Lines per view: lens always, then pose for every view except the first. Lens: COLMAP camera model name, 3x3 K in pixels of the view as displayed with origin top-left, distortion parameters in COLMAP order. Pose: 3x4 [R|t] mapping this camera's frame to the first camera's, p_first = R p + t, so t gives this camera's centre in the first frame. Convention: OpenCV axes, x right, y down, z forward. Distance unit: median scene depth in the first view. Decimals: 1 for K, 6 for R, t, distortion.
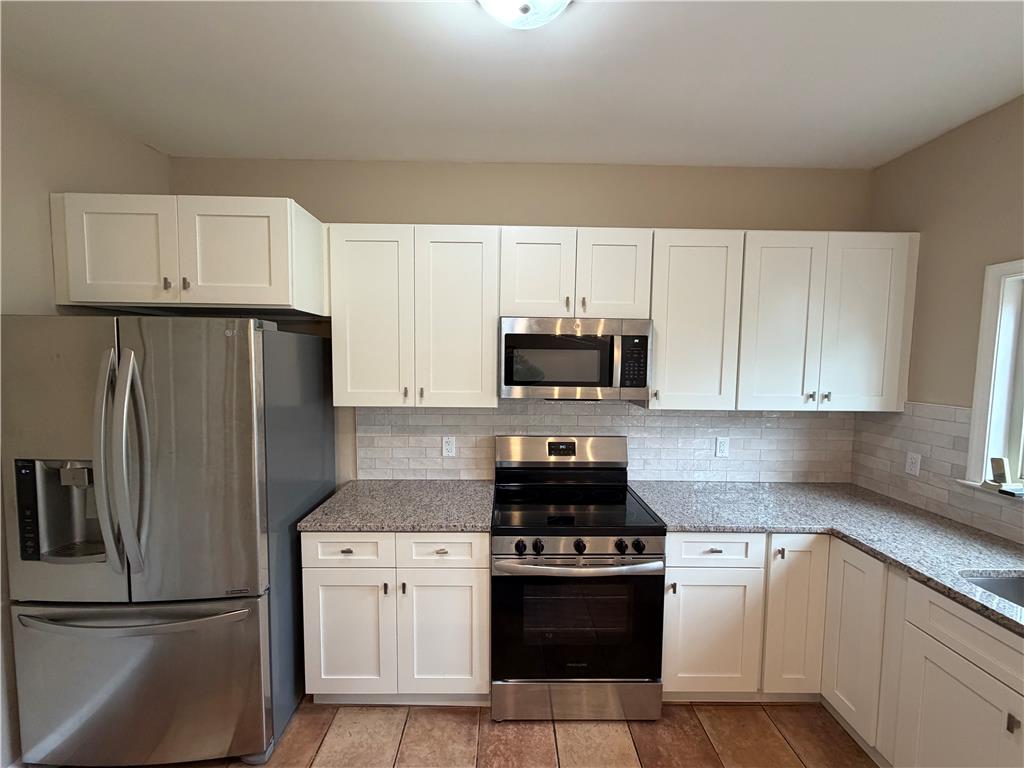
lens RADIAL K [[411.1, 0, 507.8], [0, 411.1, 384.0], [0, 0, 1]] dist [-0.000337, 0.000326]
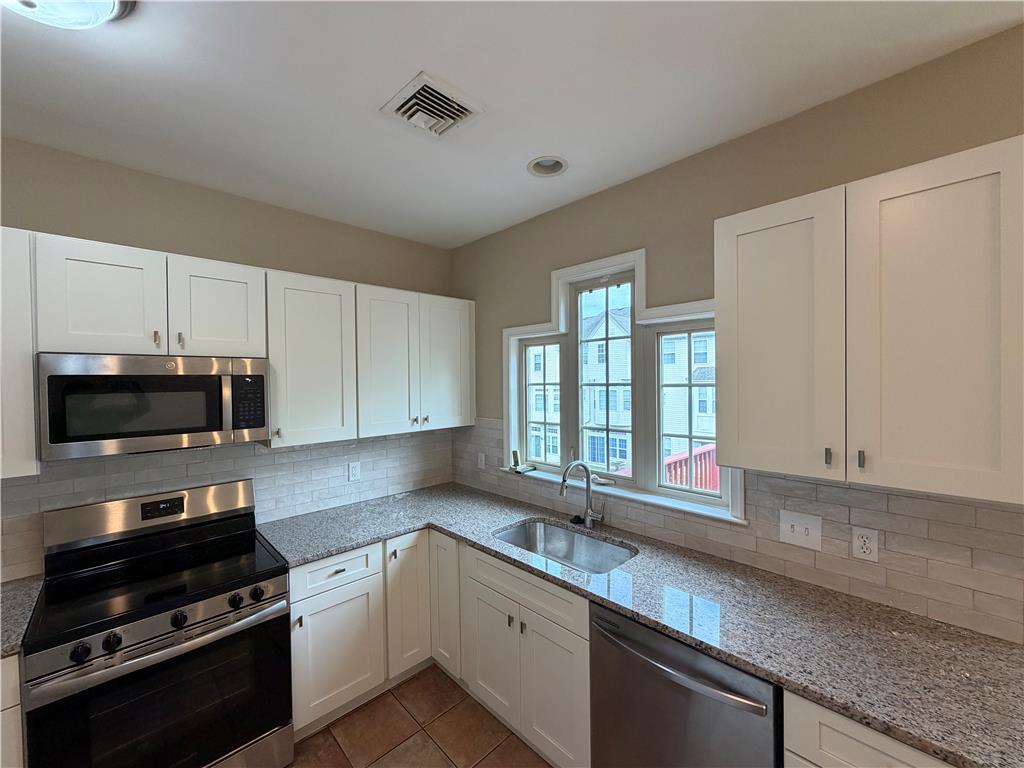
lens RADIAL K [[411.1, 0, 511.0], [0, 411.1, 384.5], [0, 0, 1]] dist [-0.000337, 0.000326]
pose [[0.725715, -0.031706, 0.687265, 0.097069], [0.067583, 0.997391, -0.025352, -0.030804], [-0.684668, 0.064846, 0.725965, -0.137565]]
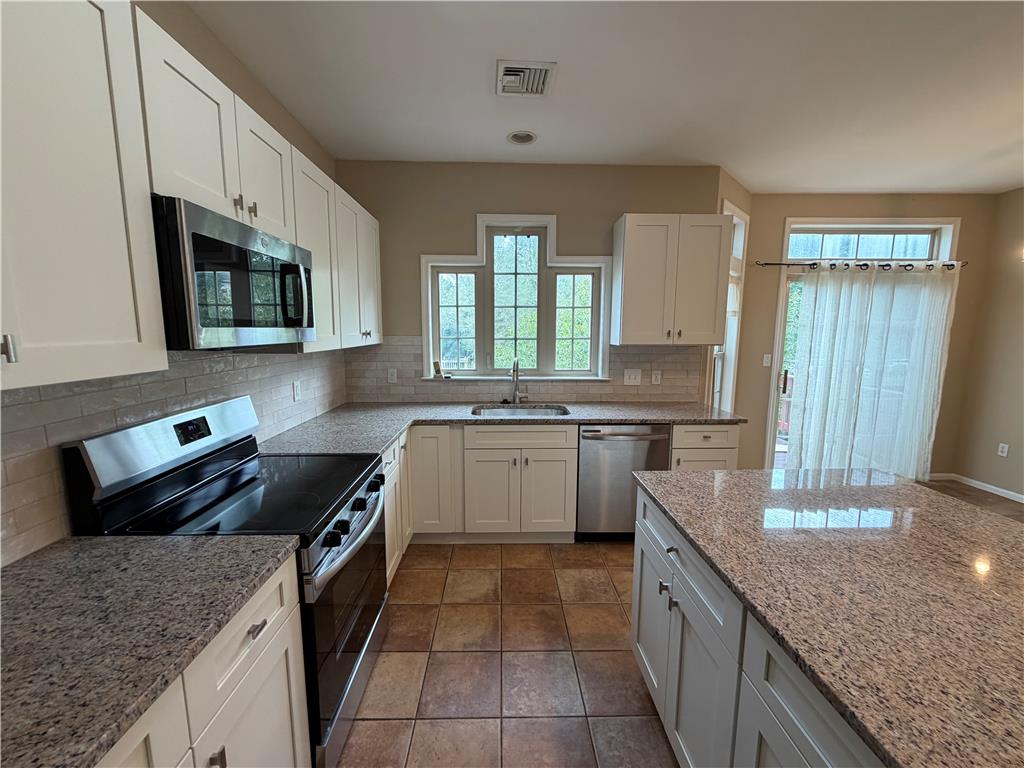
lens RADIAL K [[411.1, 0, 511.7], [0, 411.1, 384.7], [0, 0, 1]] dist [-0.000337, 0.000326]
pose [[-0.018429, -0.146142, 0.989092, -0.629492], [0.061539, 0.987219, 0.147012, 0.028092], [-0.997935, 0.063577, -0.009200, 0.624754]]
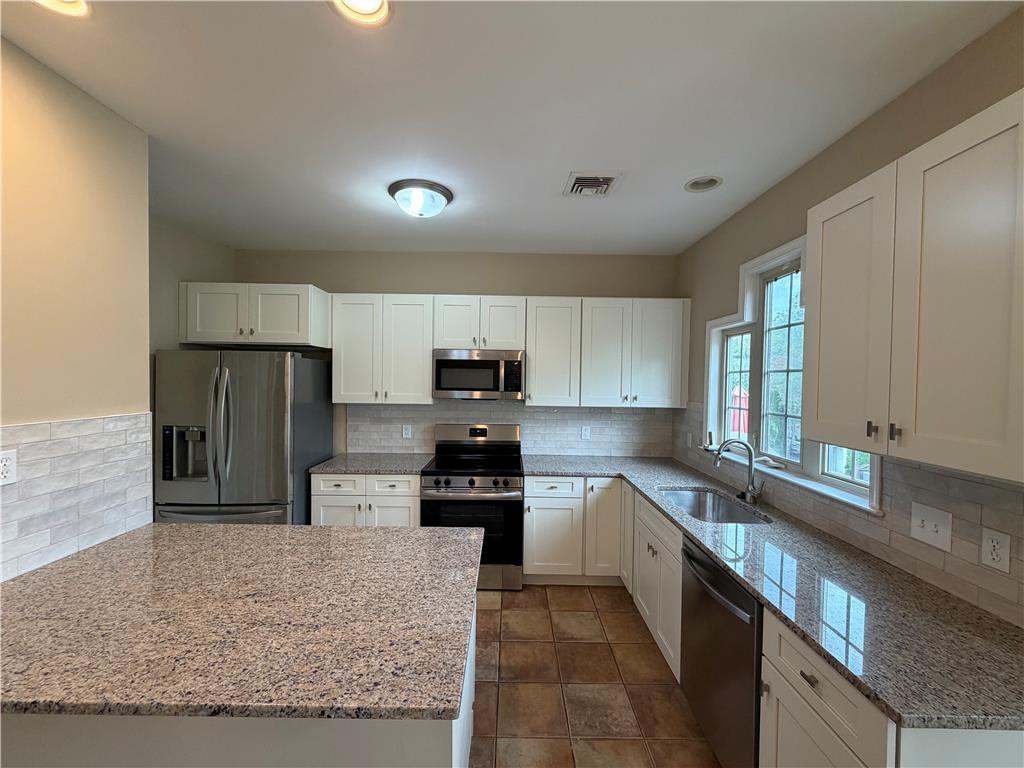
lens RADIAL K [[411.1, 0, 508.9], [0, 411.1, 384.0], [0, 0, 1]] dist [-0.000337, 0.000326]
pose [[0.999910, 0.003125, -0.013012, 0.331760], [-0.003782, 0.998701, -0.050811, 0.065343], [0.012837, 0.050856, 0.998624, -0.698233]]
